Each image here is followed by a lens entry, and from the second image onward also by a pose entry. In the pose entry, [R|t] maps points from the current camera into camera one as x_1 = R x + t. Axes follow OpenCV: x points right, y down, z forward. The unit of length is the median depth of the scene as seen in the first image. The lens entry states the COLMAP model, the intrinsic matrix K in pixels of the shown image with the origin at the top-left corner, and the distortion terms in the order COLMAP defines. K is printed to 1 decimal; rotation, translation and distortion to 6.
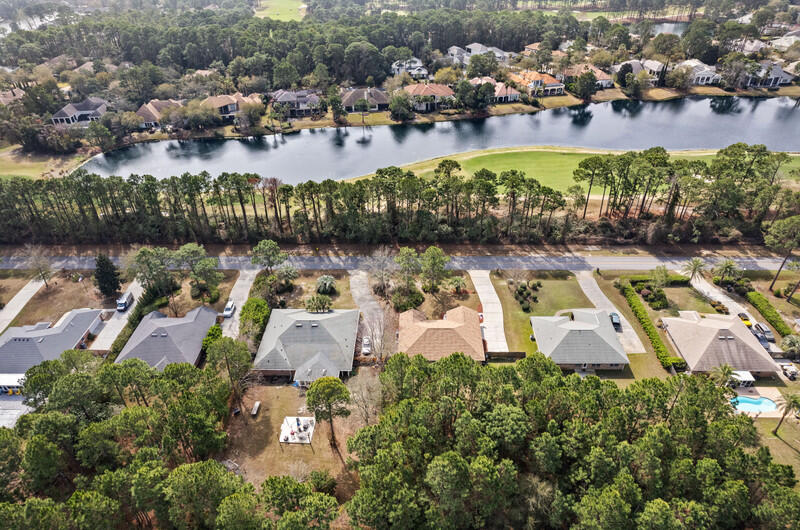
lens RADIAL K [[438.5, 0, 400.0], [0, 438.5, 265.0], [0, 0, 1]] dist [-0.029713, -0.000004]
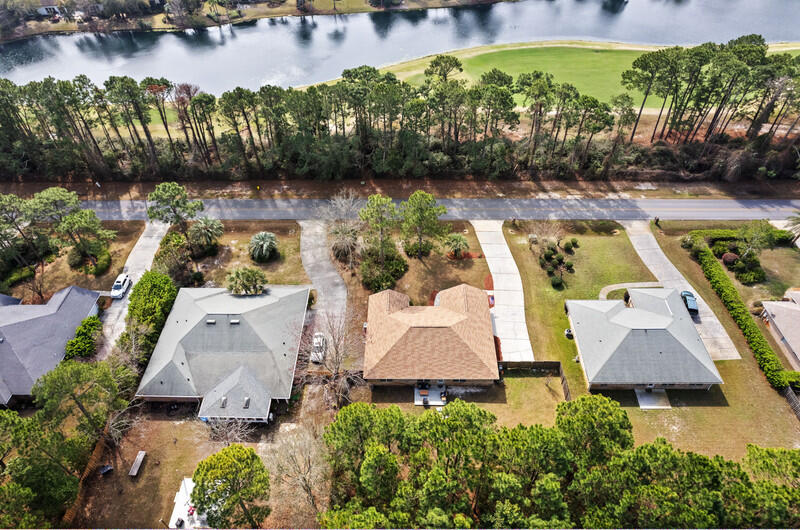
lens RADIAL K [[481.0, 0, 400.0], [0, 481.0, 265.0], [0, 0, 1]] dist [-0.065532, 0.056743]
pose [[0.999772, -0.009201, 0.019244, 0.025766], [0.005900, 0.986267, 0.165054, -0.043577], [-0.020498, -0.164903, 0.986097, 0.234258]]
